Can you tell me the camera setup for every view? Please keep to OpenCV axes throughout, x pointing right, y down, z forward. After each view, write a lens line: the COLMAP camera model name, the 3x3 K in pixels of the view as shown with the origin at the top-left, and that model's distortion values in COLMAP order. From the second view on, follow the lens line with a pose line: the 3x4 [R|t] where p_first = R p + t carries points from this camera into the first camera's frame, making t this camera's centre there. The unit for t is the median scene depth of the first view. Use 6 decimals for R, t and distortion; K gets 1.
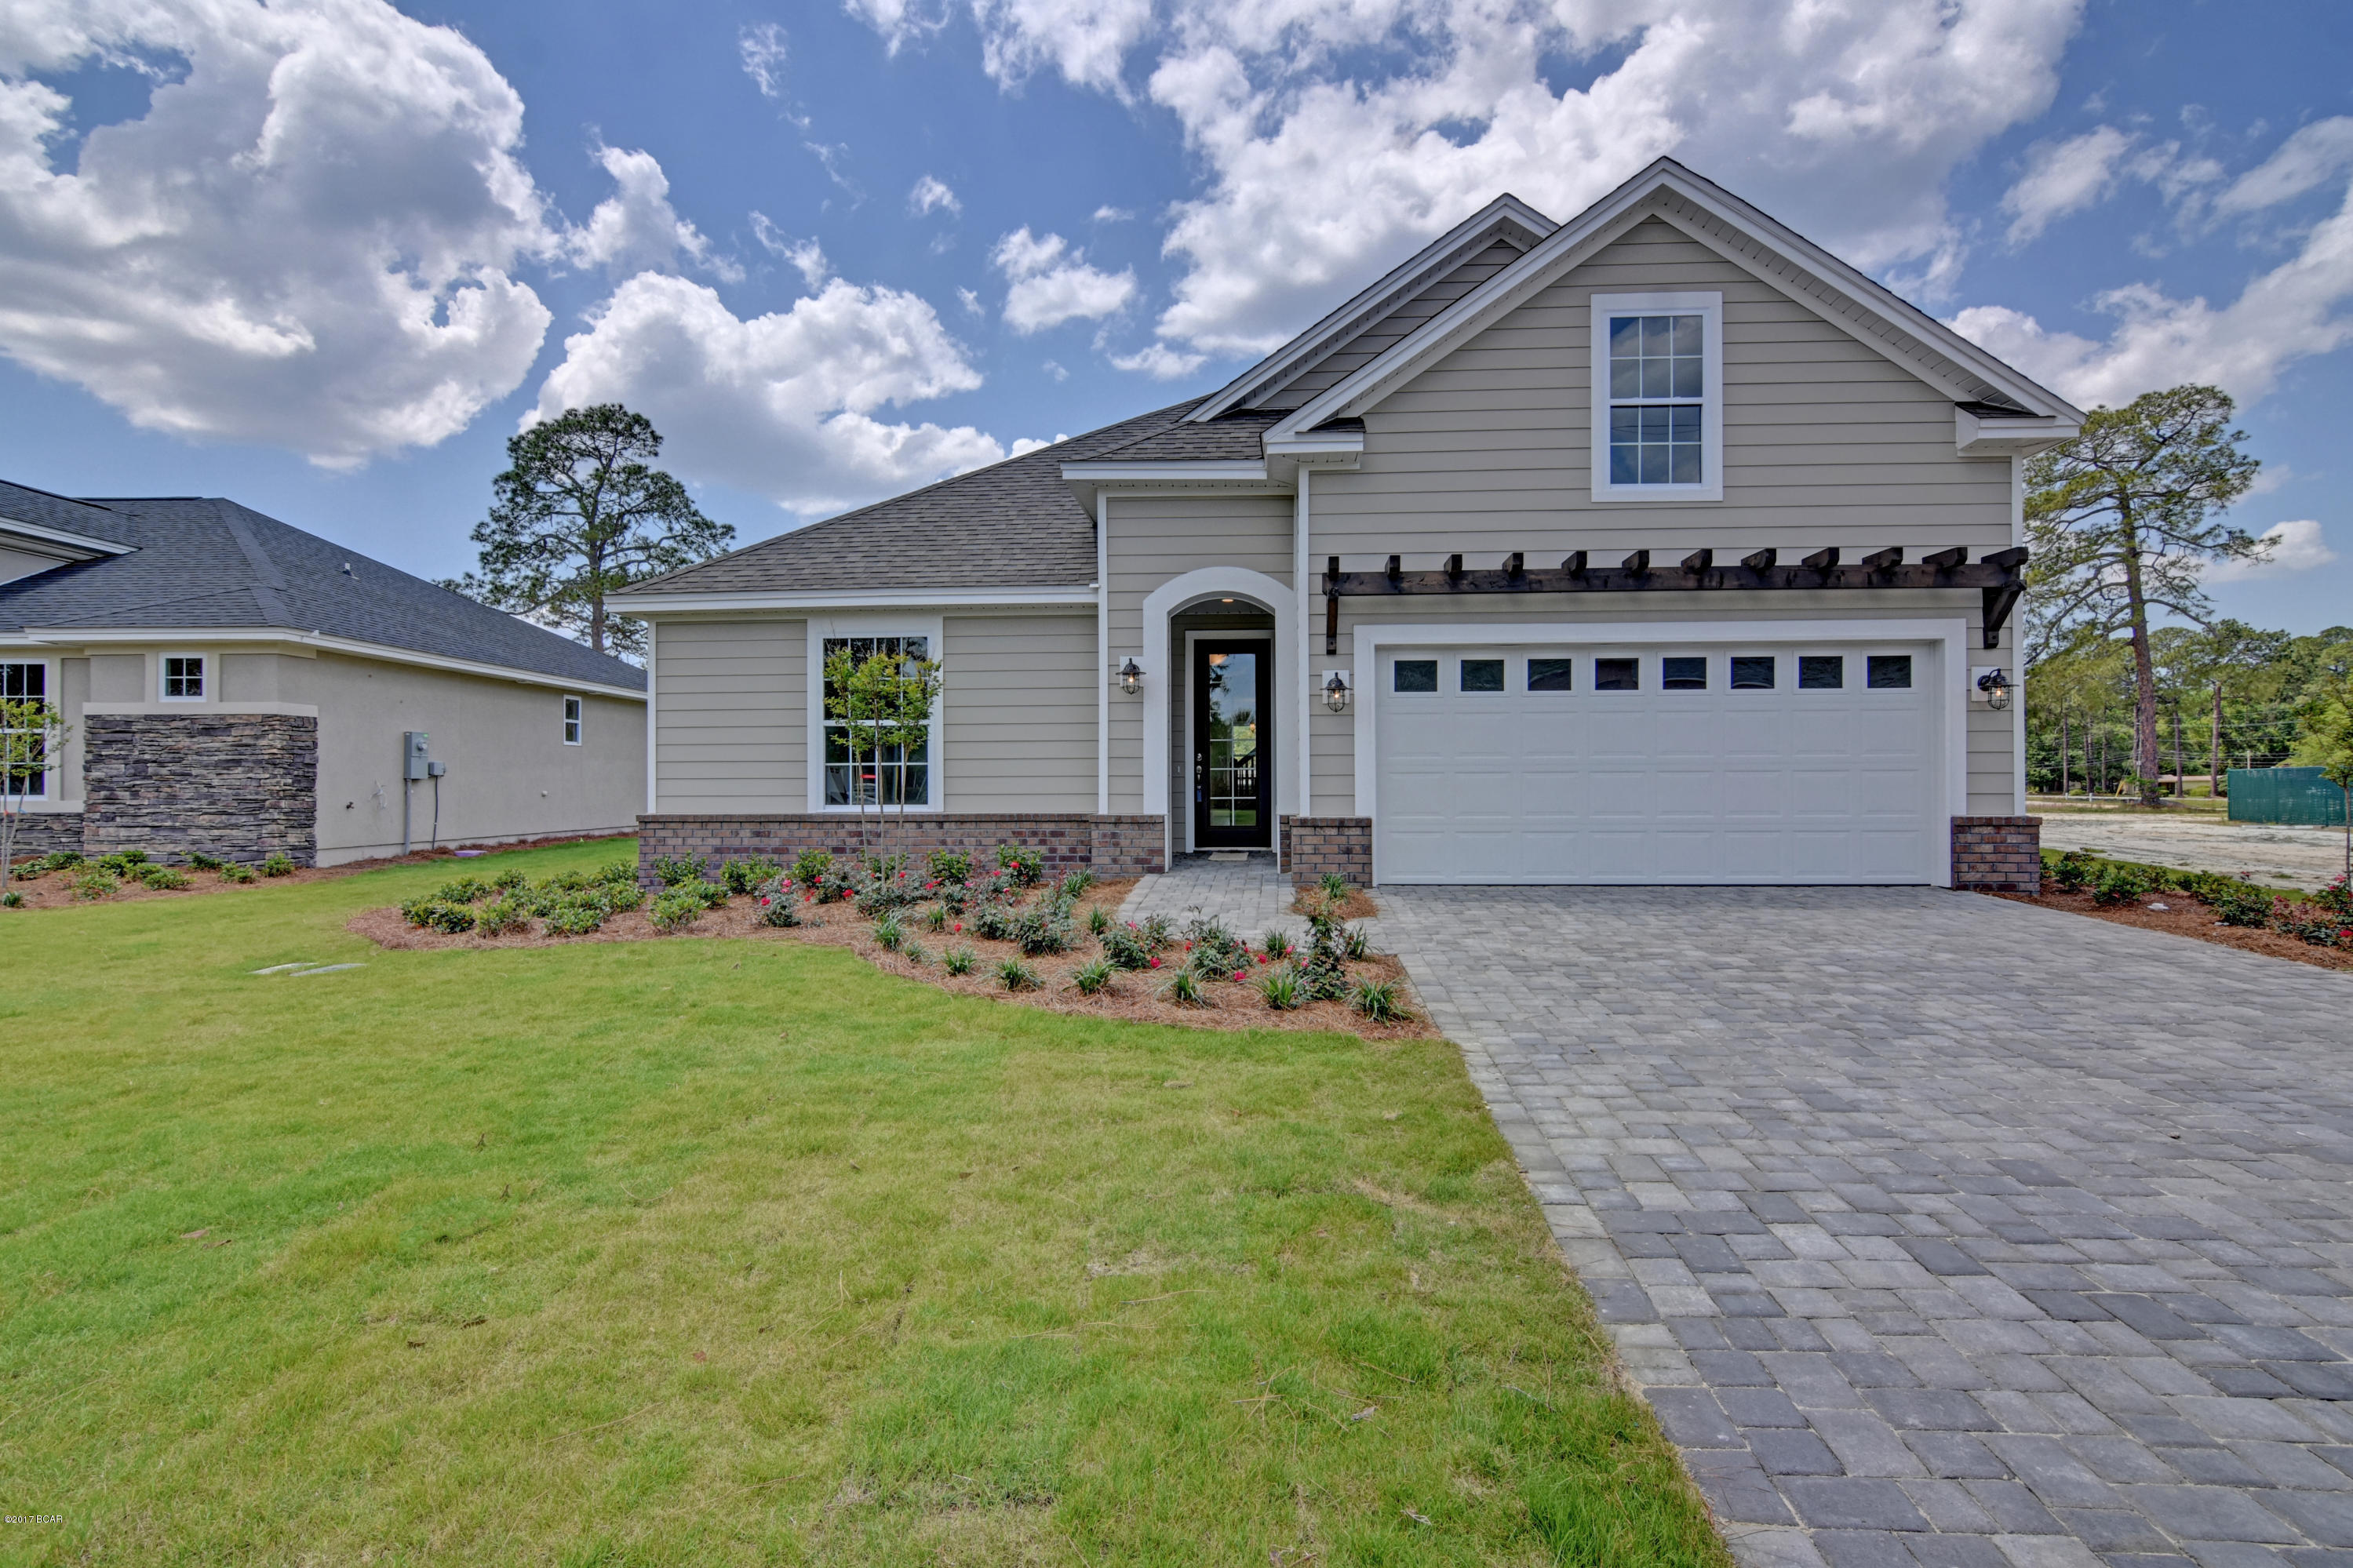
lens RADIAL K [[1175.8, 0, 1183.3], [0, 1175.8, 774.6], [0, 0, 1]] dist [-0.021215, 0.001809]
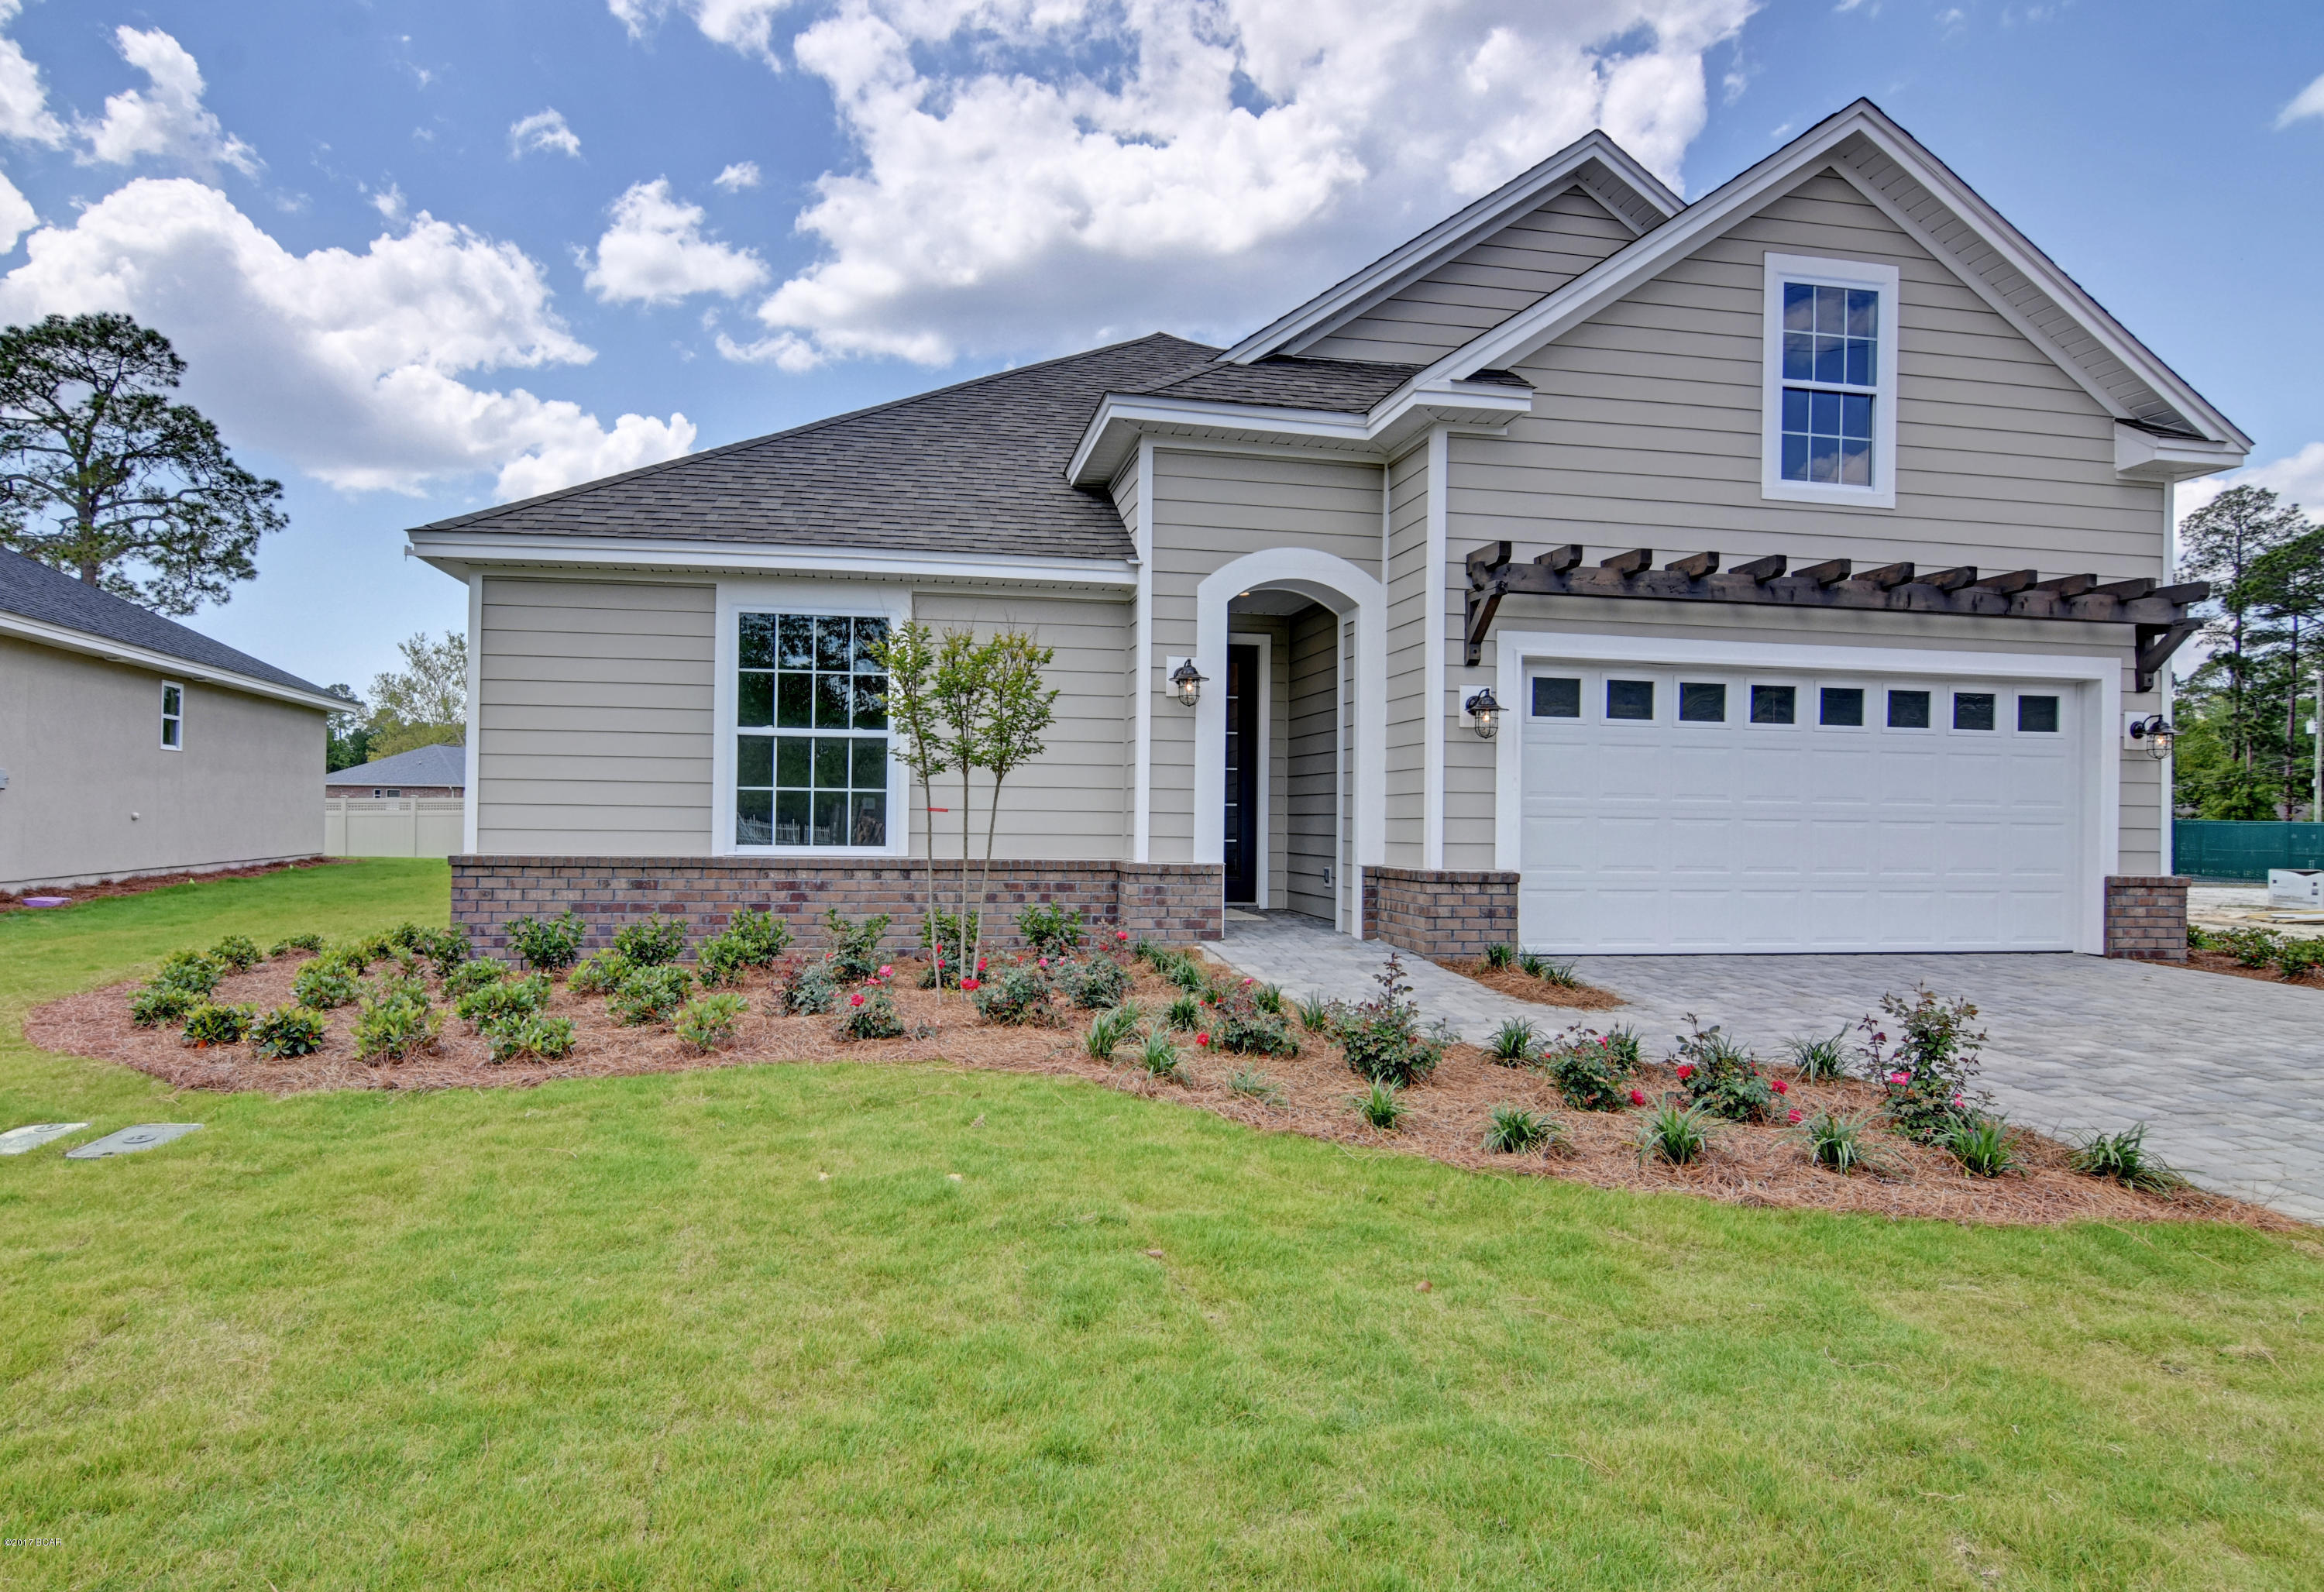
lens RADIAL K [[1262.9, 0, 1073.4], [0, 1262.9, 805.3], [0, 0, 1]] dist [-0.016502, -0.000018]
pose [[0.972308, 0.020027, 0.232843, -0.286938], [-0.020156, 0.999795, -0.001826, -0.000950], [-0.232832, -0.002917, 0.972513, 0.204450]]
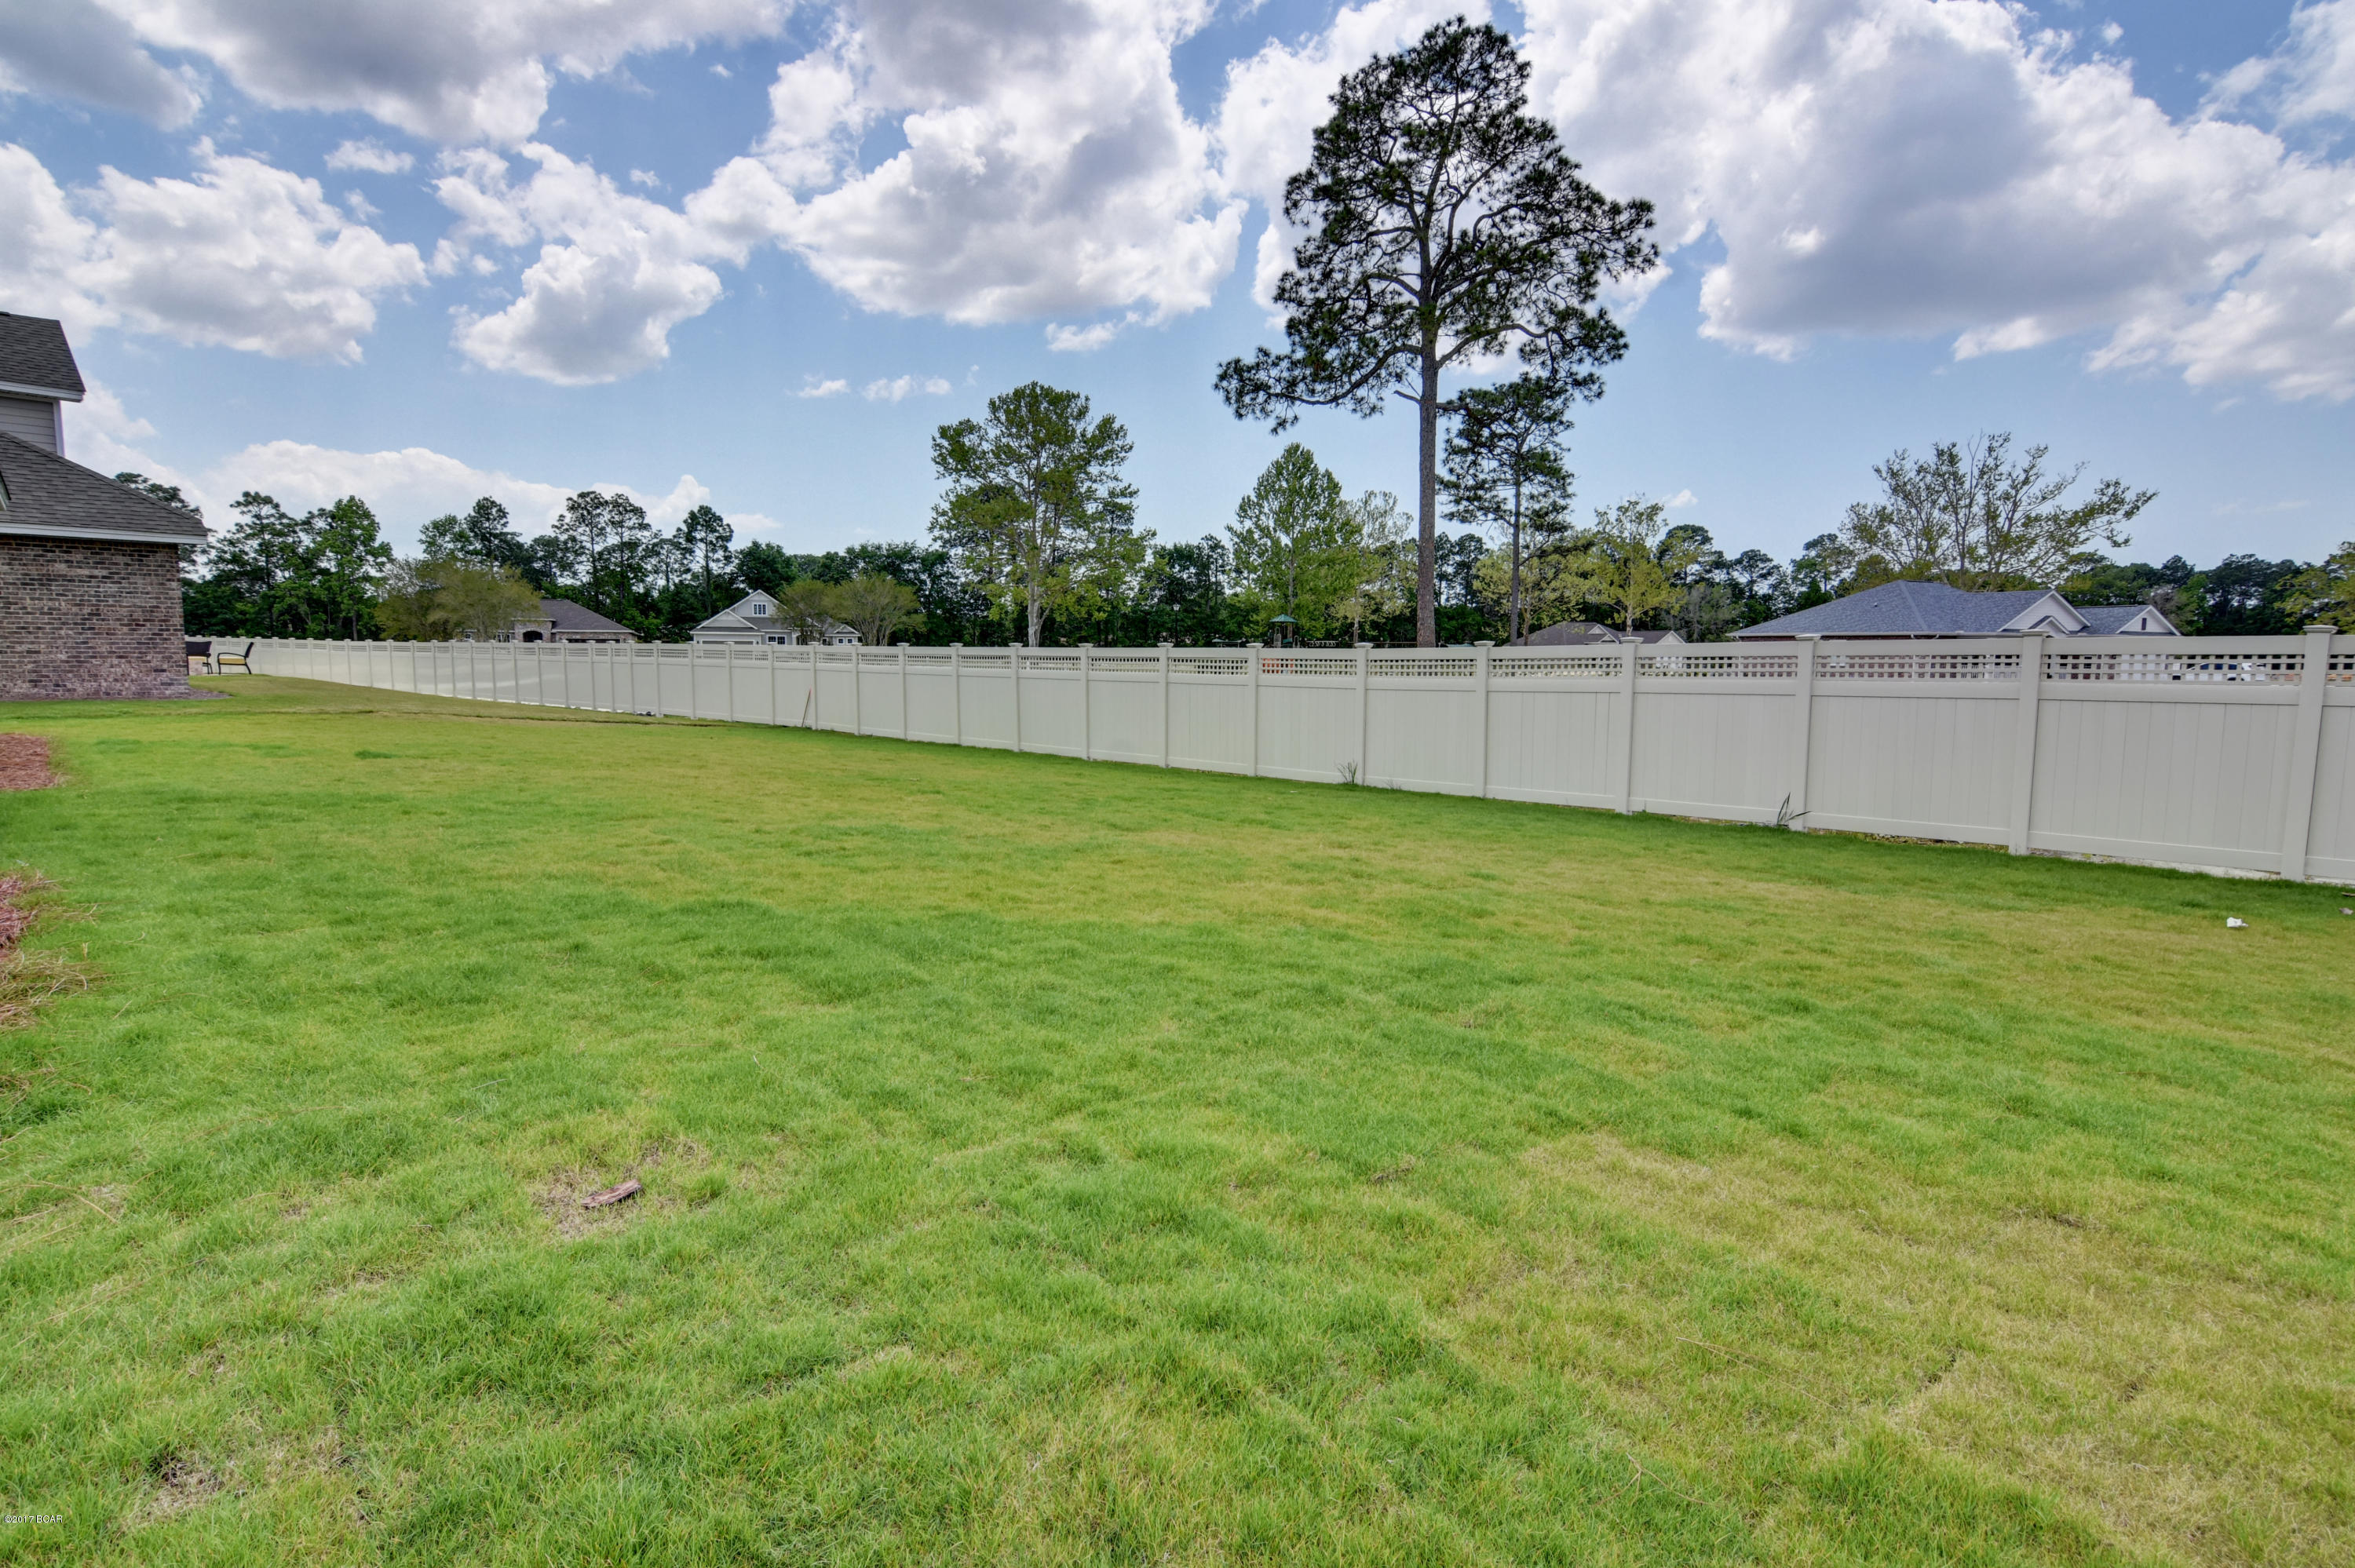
lens RADIAL K [[1176.8, 0, 1184.3], [0, 1176.8, 774.6], [0, 0, 1]] dist [-0.021215, 0.001809]
pose [[0.691638, 0.084670, -0.717264, -0.622143], [-0.006487, 0.993793, 0.111058, 0.016705], [0.722215, -0.072158, 0.687894, 2.400628]]
